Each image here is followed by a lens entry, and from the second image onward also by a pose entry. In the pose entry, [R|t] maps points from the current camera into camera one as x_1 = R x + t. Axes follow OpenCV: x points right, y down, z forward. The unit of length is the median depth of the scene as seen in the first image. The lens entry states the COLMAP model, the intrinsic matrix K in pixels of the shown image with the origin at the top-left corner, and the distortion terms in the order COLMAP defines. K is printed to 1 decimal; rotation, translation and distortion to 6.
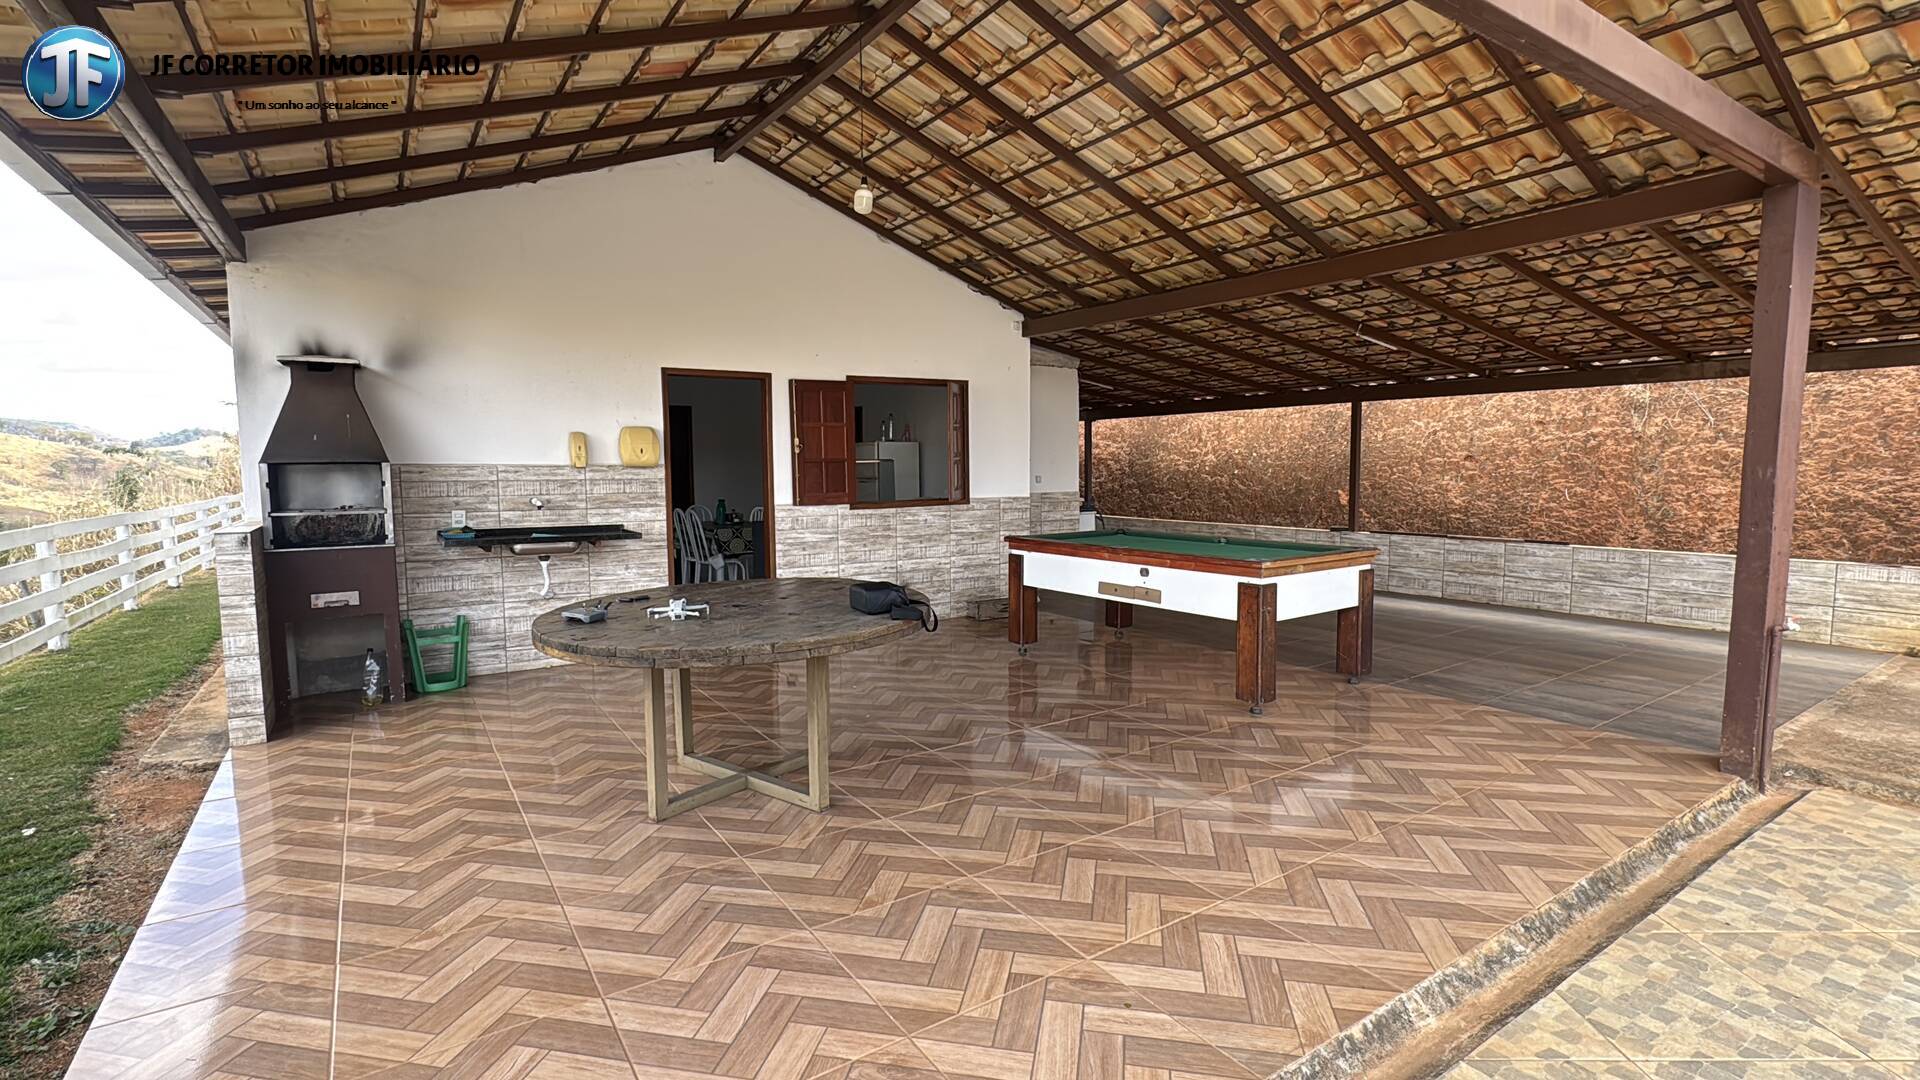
lens RADIAL K [[874.4, 0, 958.6], [0, 874.4, 541.1], [0, 0, 1]] dist [-0.002195, -0.000002]
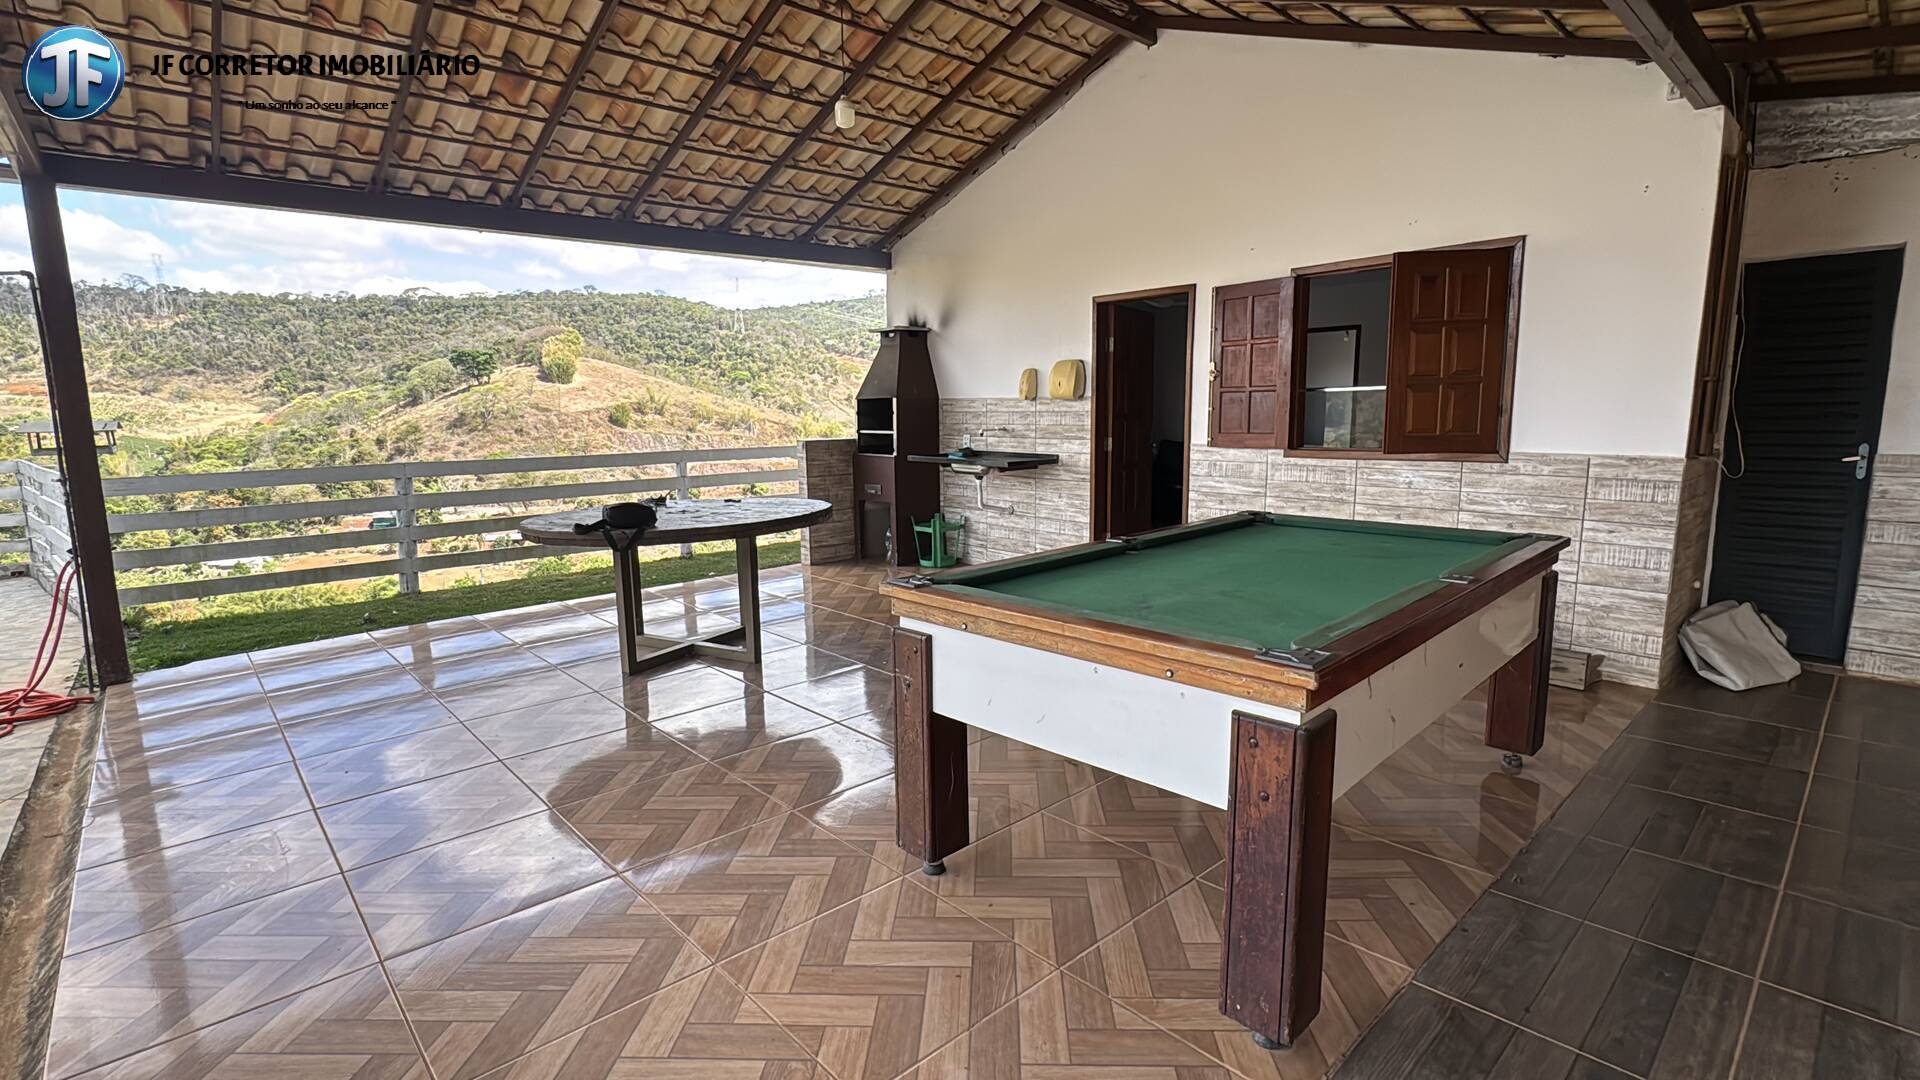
lens RADIAL K [[874.4, 0, 959.4], [0, 874.4, 540.0], [0, 0, 1]] dist [-0.002195, -0.000002]
pose [[0.151795, 0.152606, -0.976560, 0.550530], [-0.076776, 0.986845, 0.142279, -0.049829], [0.985426, 0.053379, 0.161515, 0.610630]]
